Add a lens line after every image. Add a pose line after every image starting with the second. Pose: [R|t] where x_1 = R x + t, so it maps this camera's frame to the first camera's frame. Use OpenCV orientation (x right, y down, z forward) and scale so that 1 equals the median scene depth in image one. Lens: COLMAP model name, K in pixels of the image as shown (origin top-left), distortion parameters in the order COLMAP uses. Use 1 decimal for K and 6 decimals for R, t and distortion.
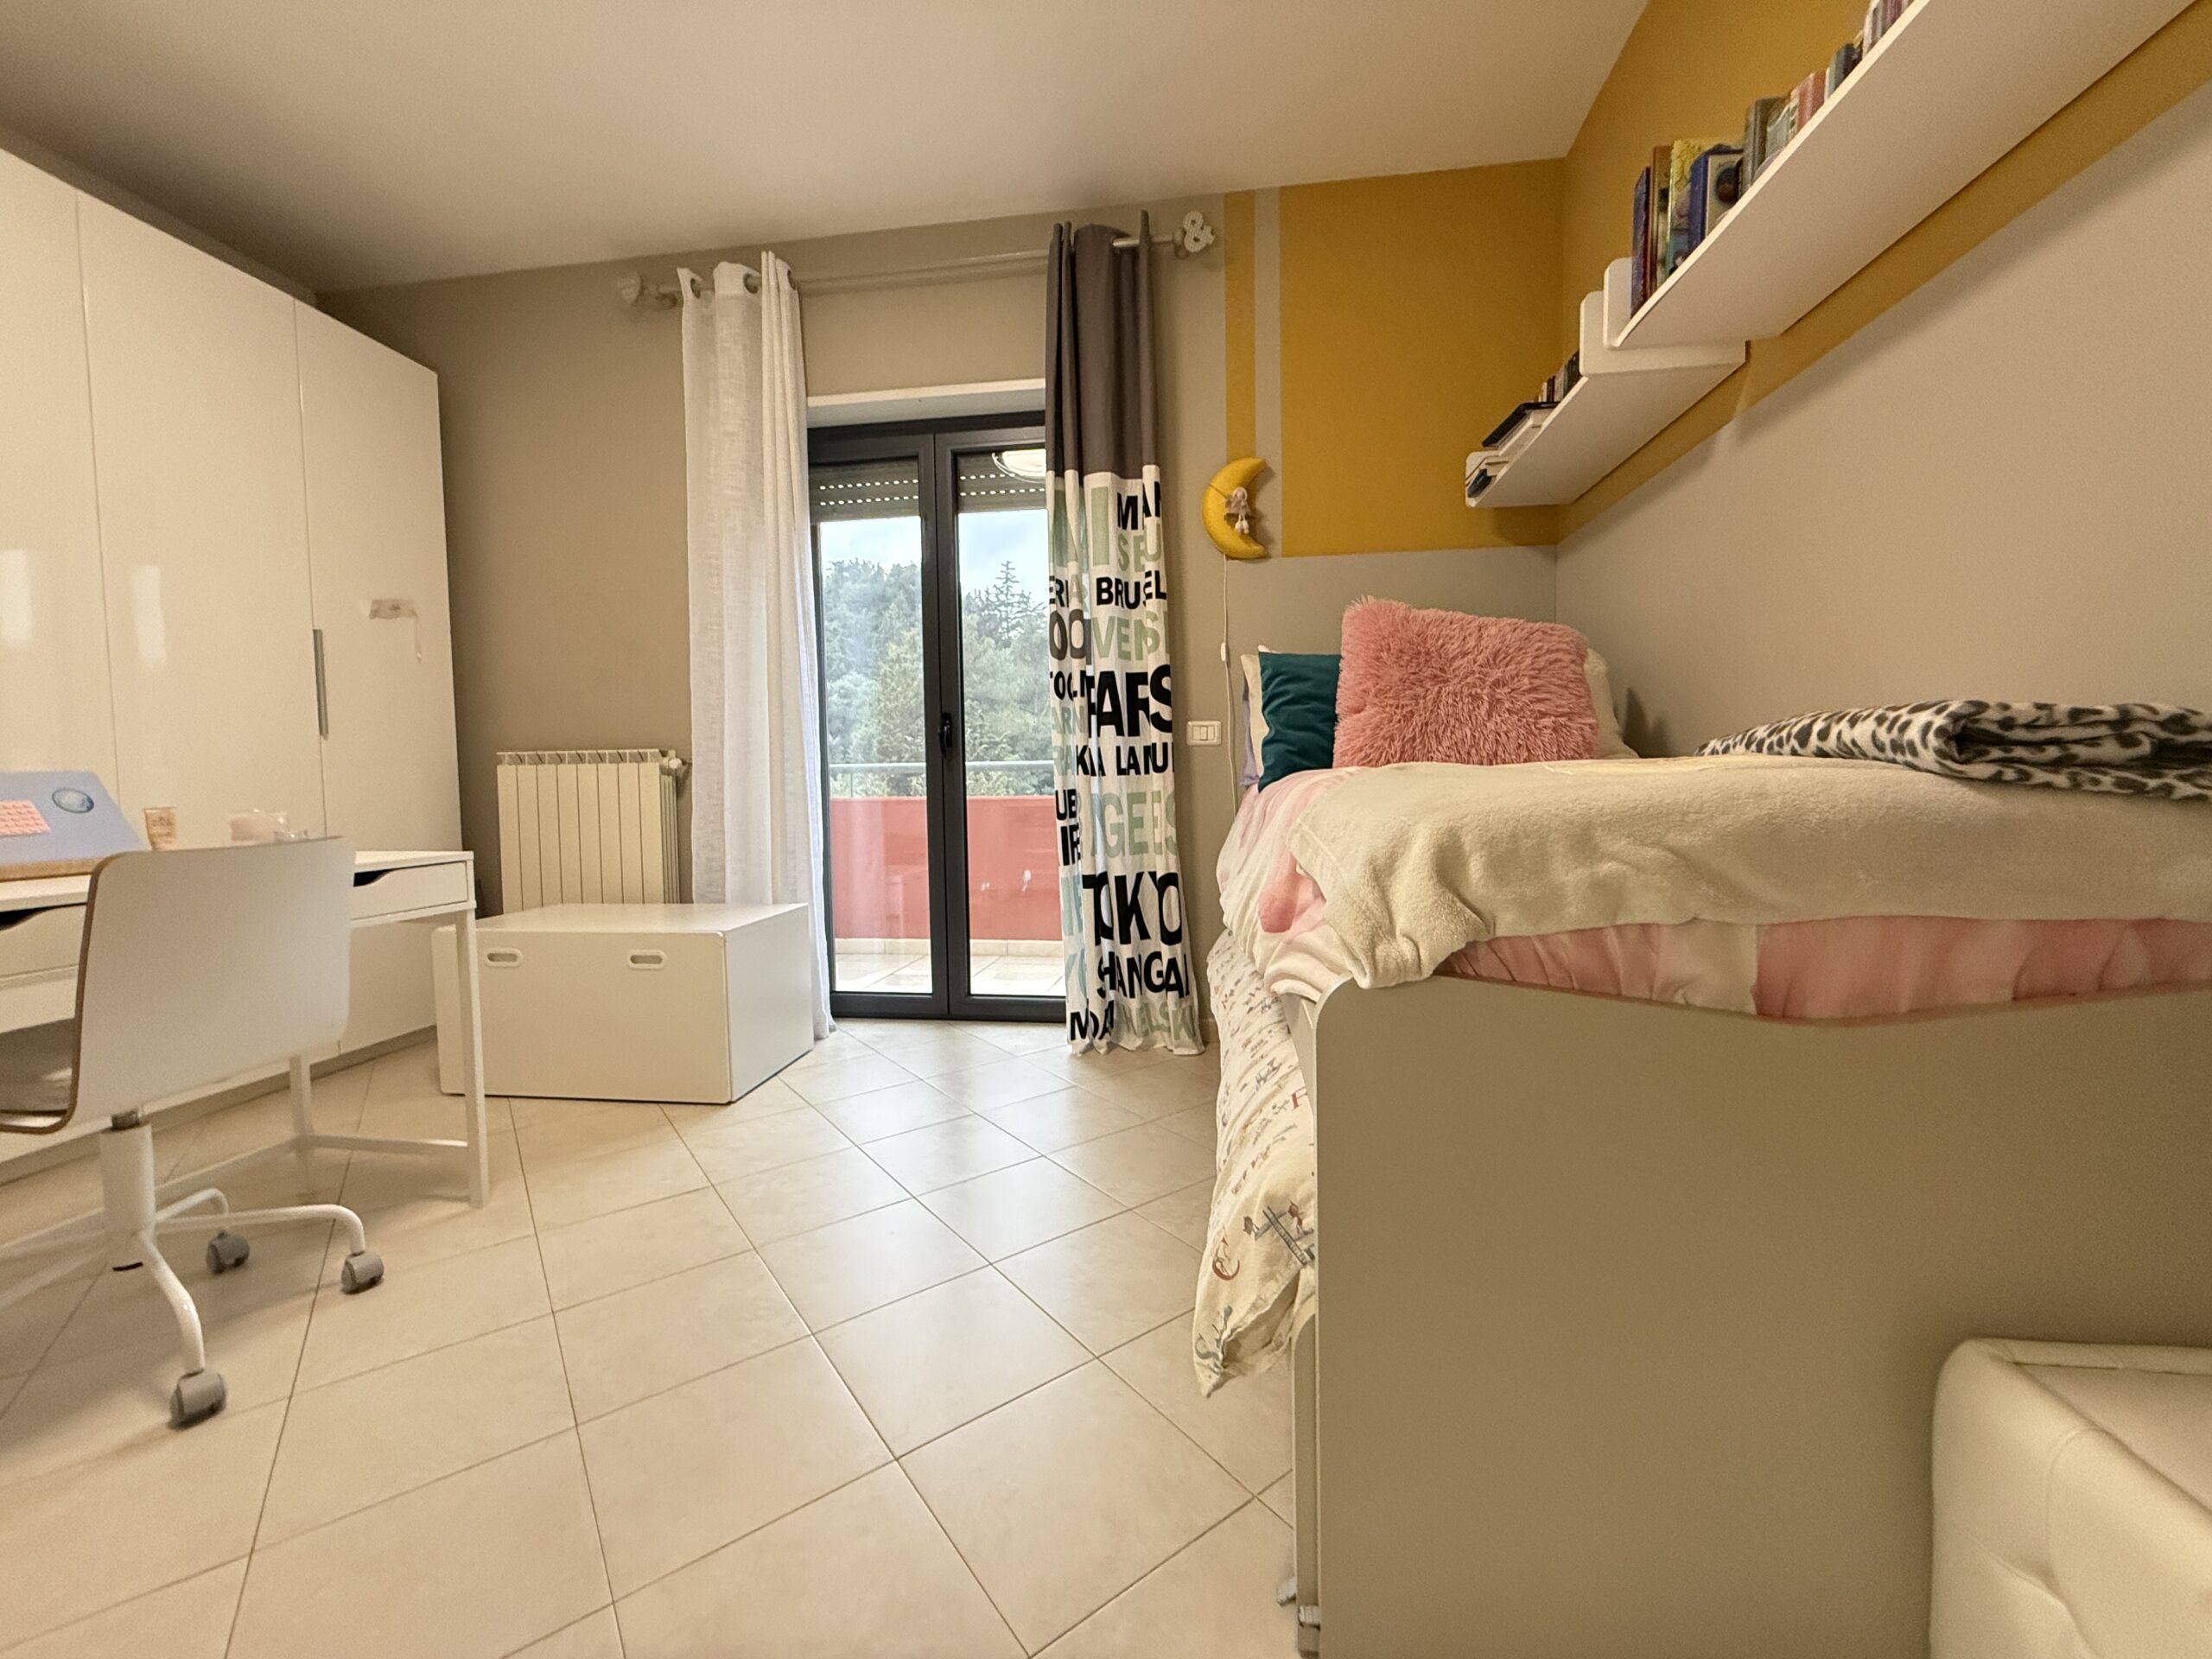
lens RADIAL K [[880.2, 0, 1092.3], [0, 880.2, 825.0], [0, 0, 1]] dist [0.003560, -0.000316]
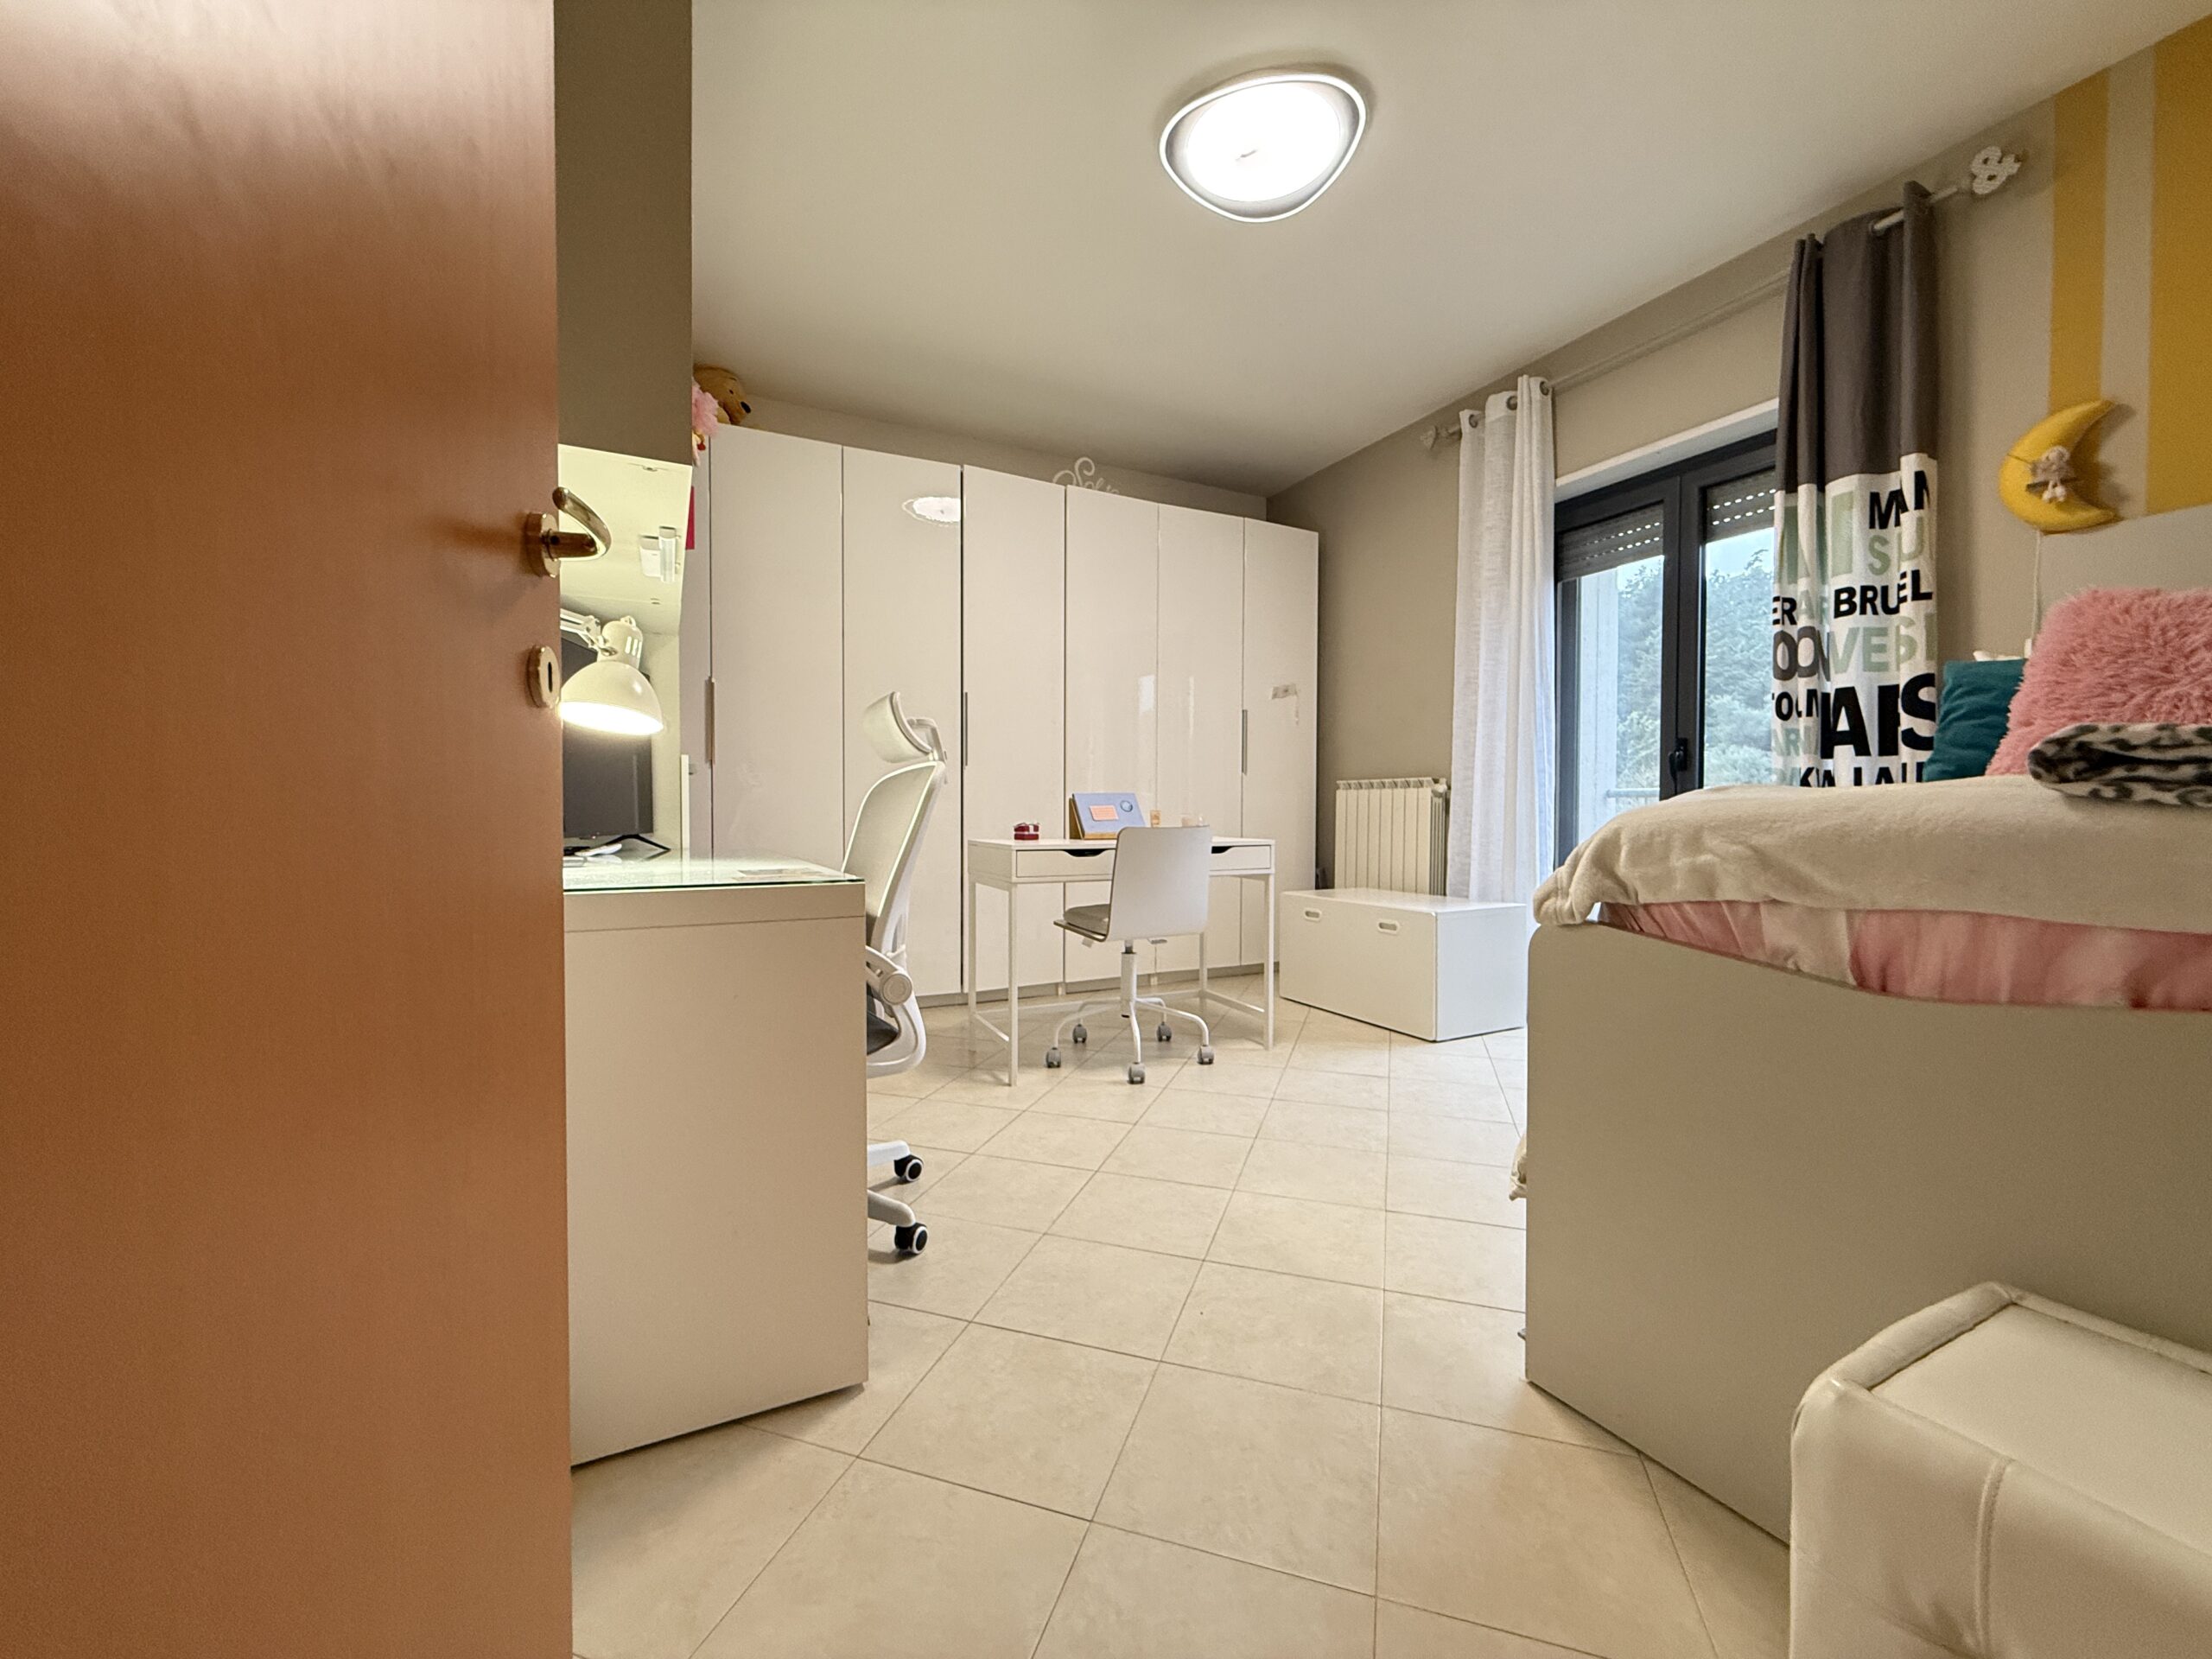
lens RADIAL K [[880.2, 0, 1110.4], [0, 880.2, 823.9], [0, 0, 1]] dist [0.003560, -0.000316]
pose [[0.583362, 0.028475, -0.811713, 0.326640], [-0.053011, 0.998589, -0.003068, 0.013509], [0.810481, 0.044819, 0.584048, -0.168084]]
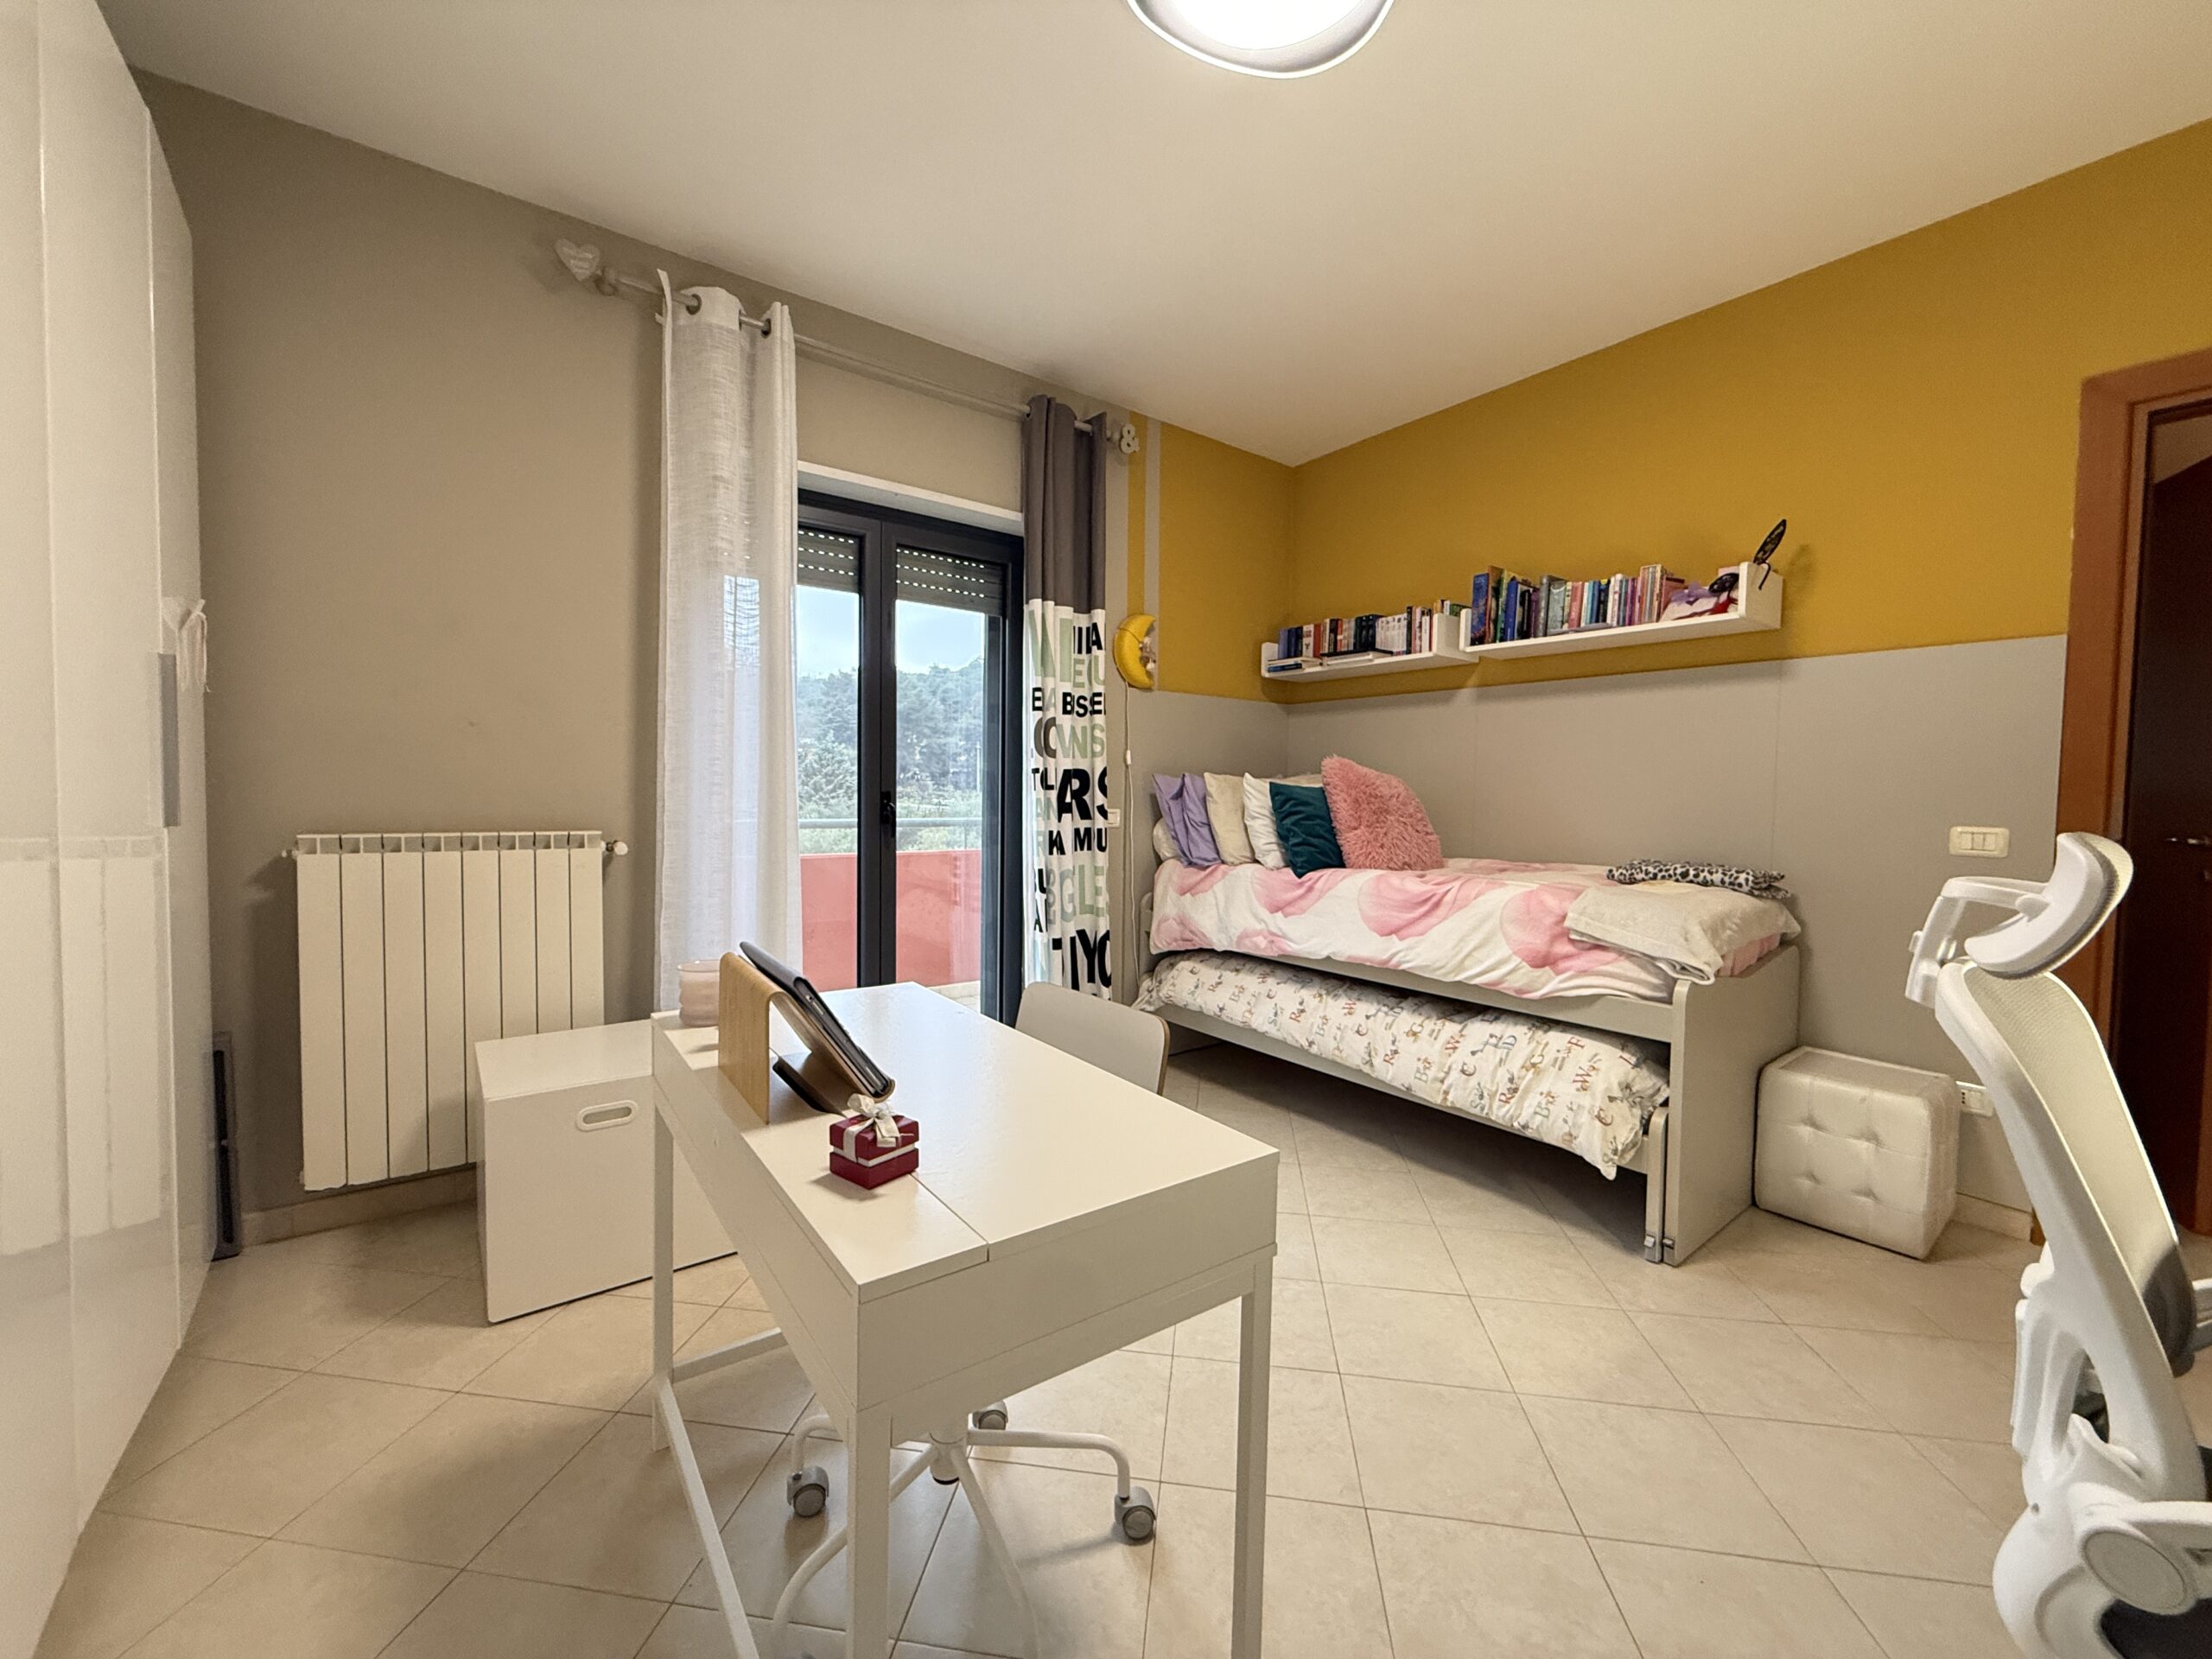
lens RADIAL K [[880.2, 0, 1097.9], [0, 880.2, 827.6], [0, 0, 1]] dist [0.003560, -0.000316]
pose [[0.706098, -0.005371, 0.708094, -0.821133], [0.014256, 0.999876, -0.006632, -0.086080], [-0.707971, 0.014777, 0.706087, 0.115594]]
